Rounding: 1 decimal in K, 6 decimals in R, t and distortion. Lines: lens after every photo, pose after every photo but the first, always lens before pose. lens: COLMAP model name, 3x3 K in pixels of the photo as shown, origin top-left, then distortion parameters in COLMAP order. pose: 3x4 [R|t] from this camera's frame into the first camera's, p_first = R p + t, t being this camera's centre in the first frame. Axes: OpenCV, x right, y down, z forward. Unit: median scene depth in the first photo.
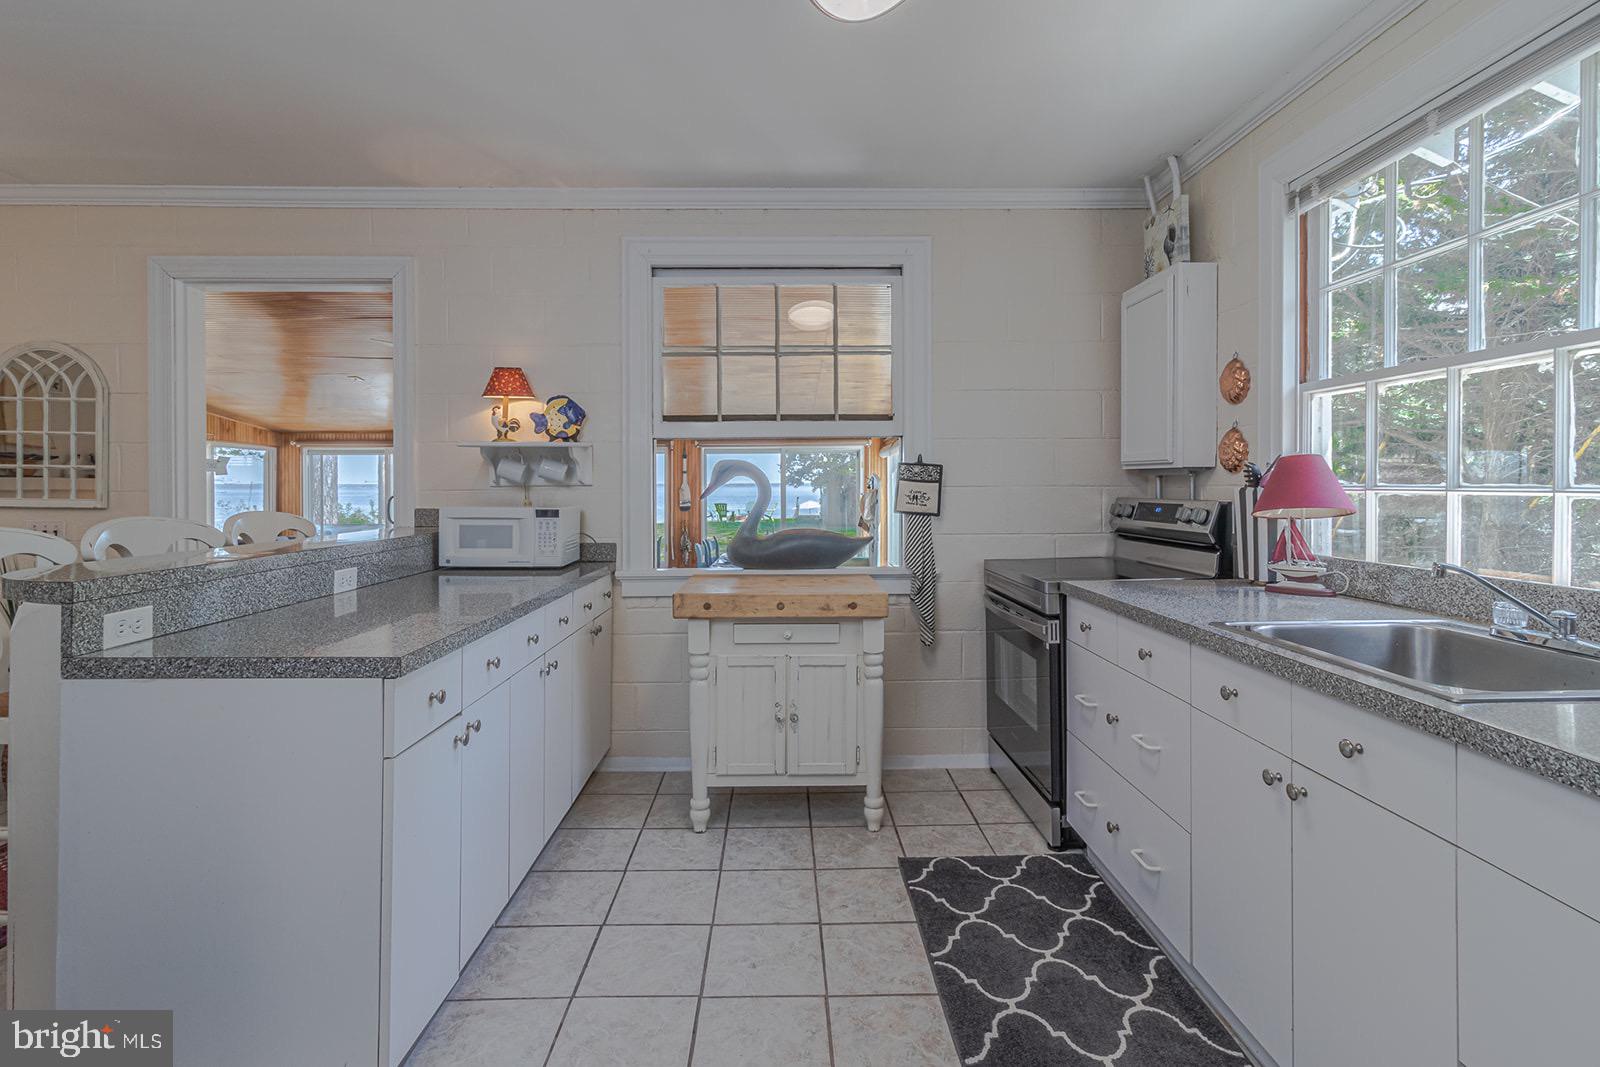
lens RADIAL K [[751.3, 0, 764.6], [0, 751.3, 491.5], [0, 0, 1]] dist [0.000200, 0.001125]
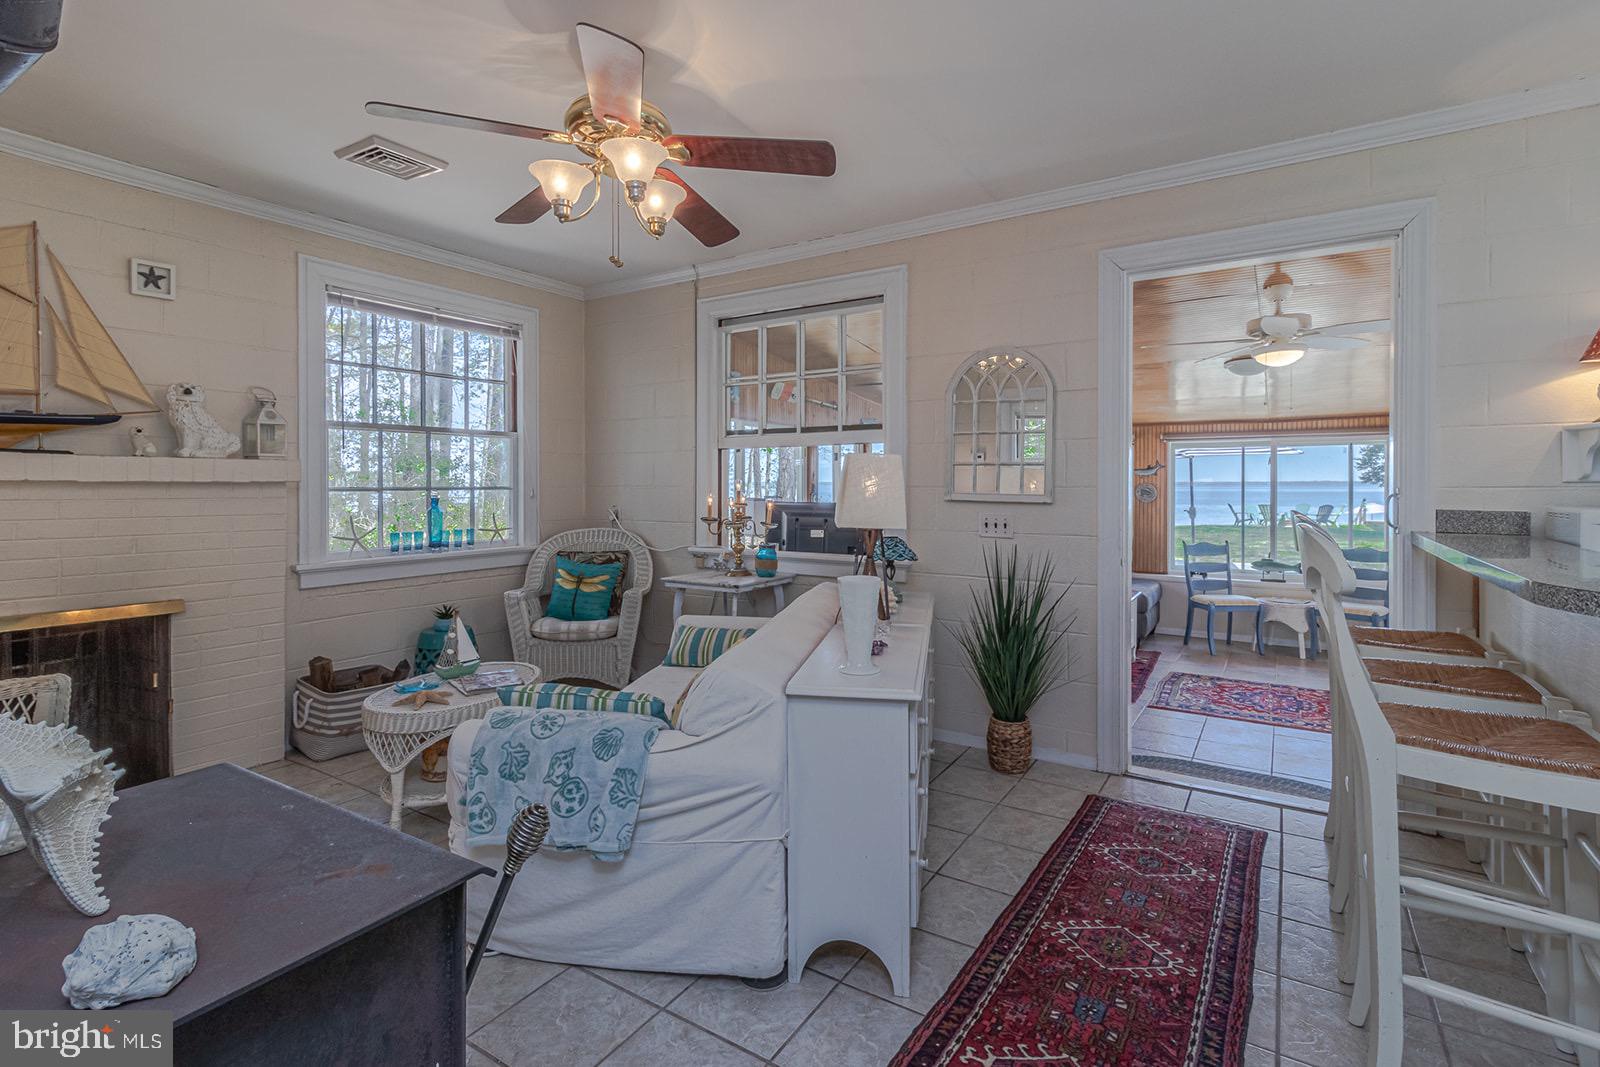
lens RADIAL K [[751.3, 0, 808.4], [0, 751.3, 487.4], [0, 0, 1]] dist [0.000200, 0.001125]
pose [[0.840561, 0.002835, -0.541710, -0.600293], [-0.004427, 0.999989, -0.001635, 0.003409], [0.541699, 0.003773, 0.840564, -0.040970]]
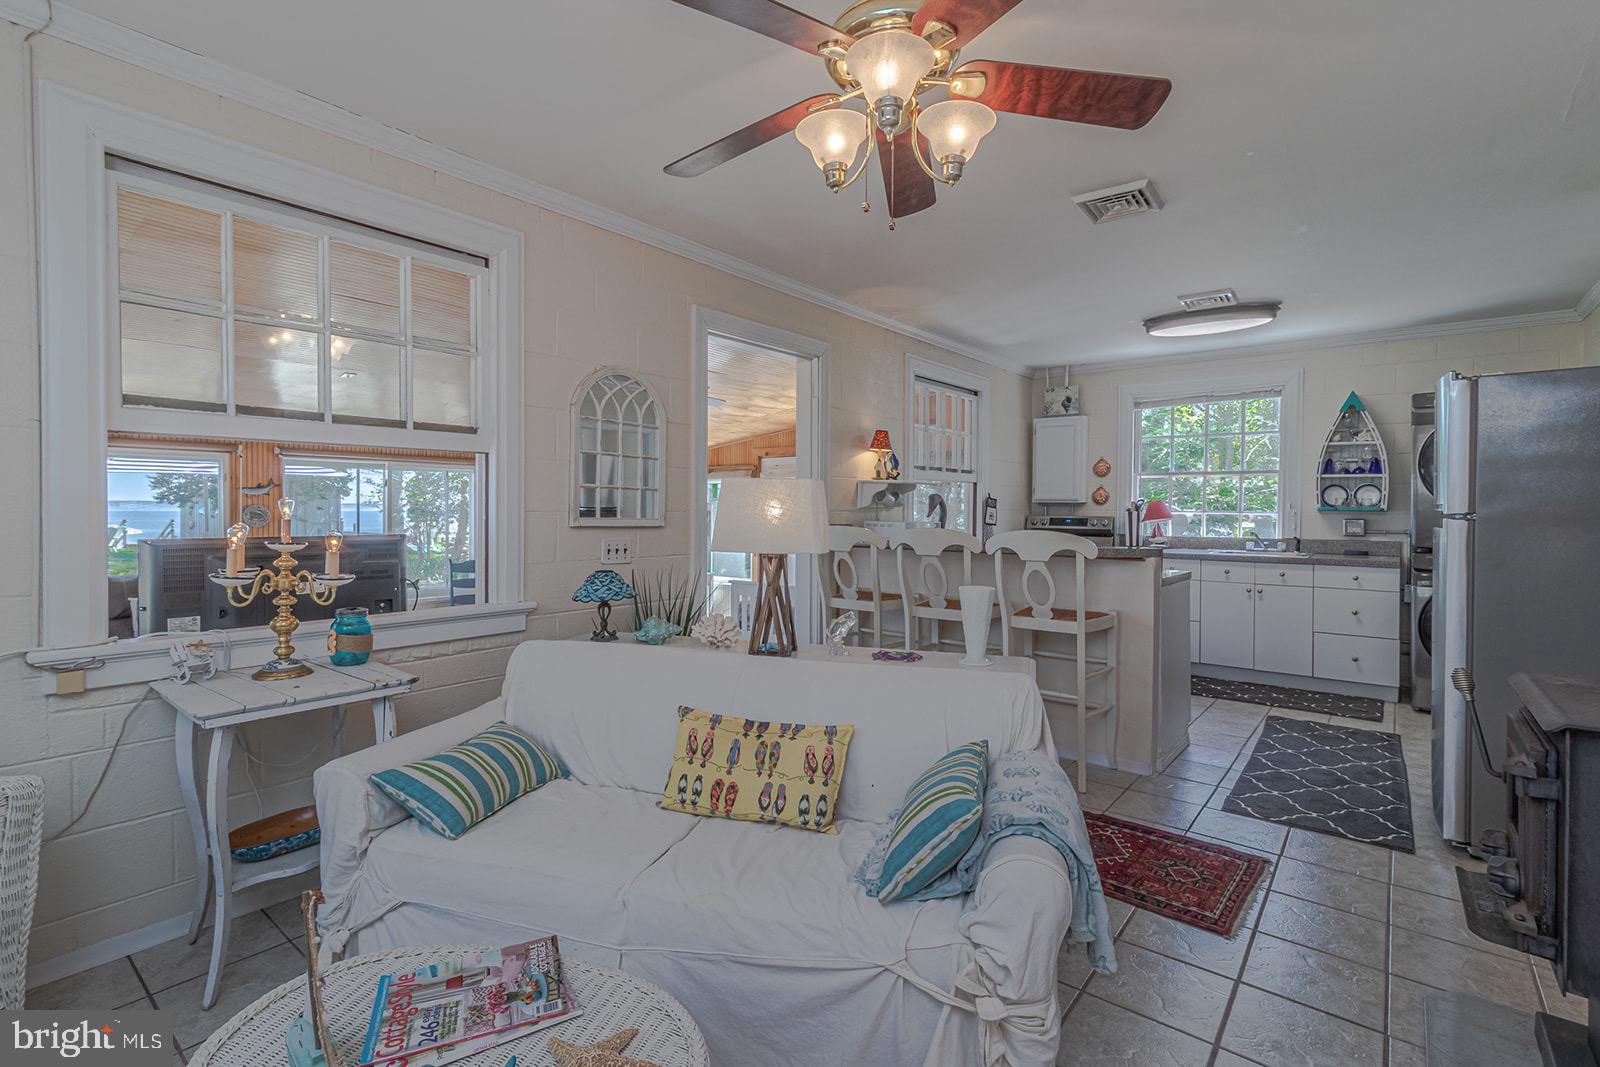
lens RADIAL K [[751.3, 0, 808.6], [0, 751.3, 522.4], [0, 0, 1]] dist [0.000200, 0.001125]
pose [[0.633432, -0.008735, 0.773749, -1.575209], [-0.001936, 0.999915, 0.012872, 0.001496], [-0.773796, -0.009651, 0.633361, 0.146131]]
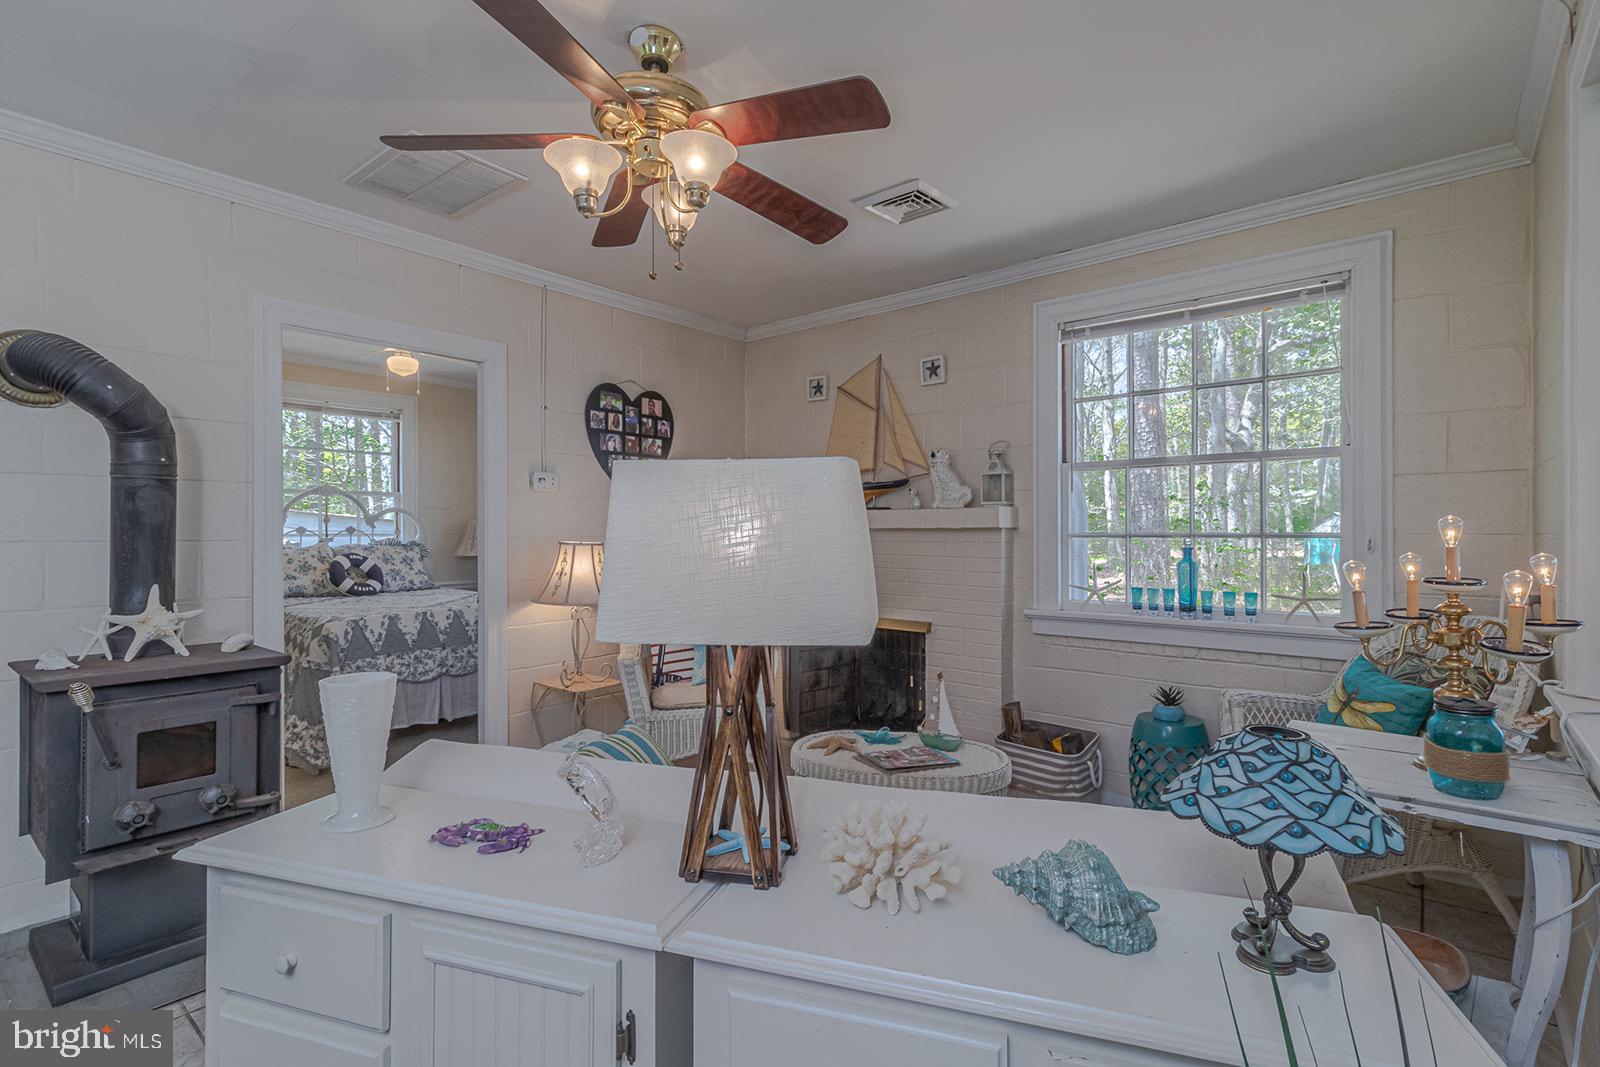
lens RADIAL K [[751.3, 0, 805.8], [0, 751.3, 528.4], [0, 0, 1]] dist [0.000200, 0.001125]
pose [[-0.647013, 0.001788, -0.762477, -0.748470], [-0.001704, 0.999991, 0.003792, -0.005385], [0.762477, 0.003753, -0.647004, 0.925361]]
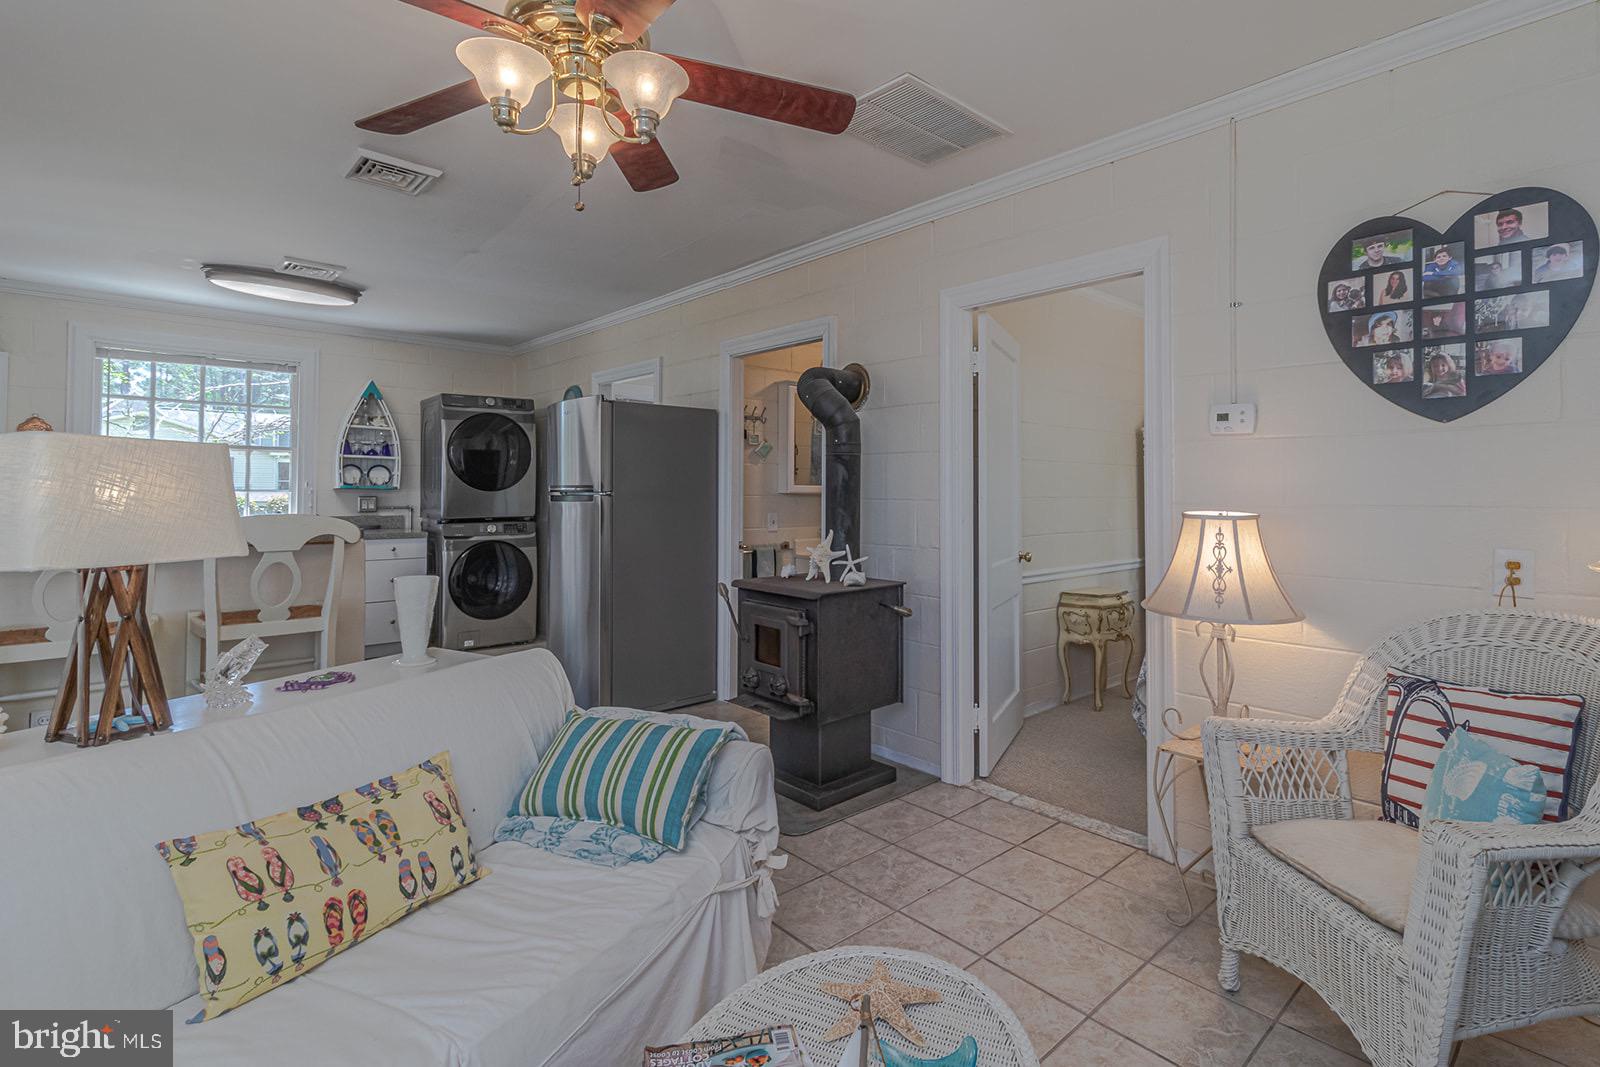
lens RADIAL K [[751.3, 0, 842.5], [0, 751.3, 486.4], [0, 0, 1]] dist [0.000200, 0.001125]
pose [[-0.679962, 0.004359, 0.733234, -1.637184], [0.001069, 0.999987, -0.004954, -0.001642], [-0.733246, -0.002585, -0.679958, 0.672079]]
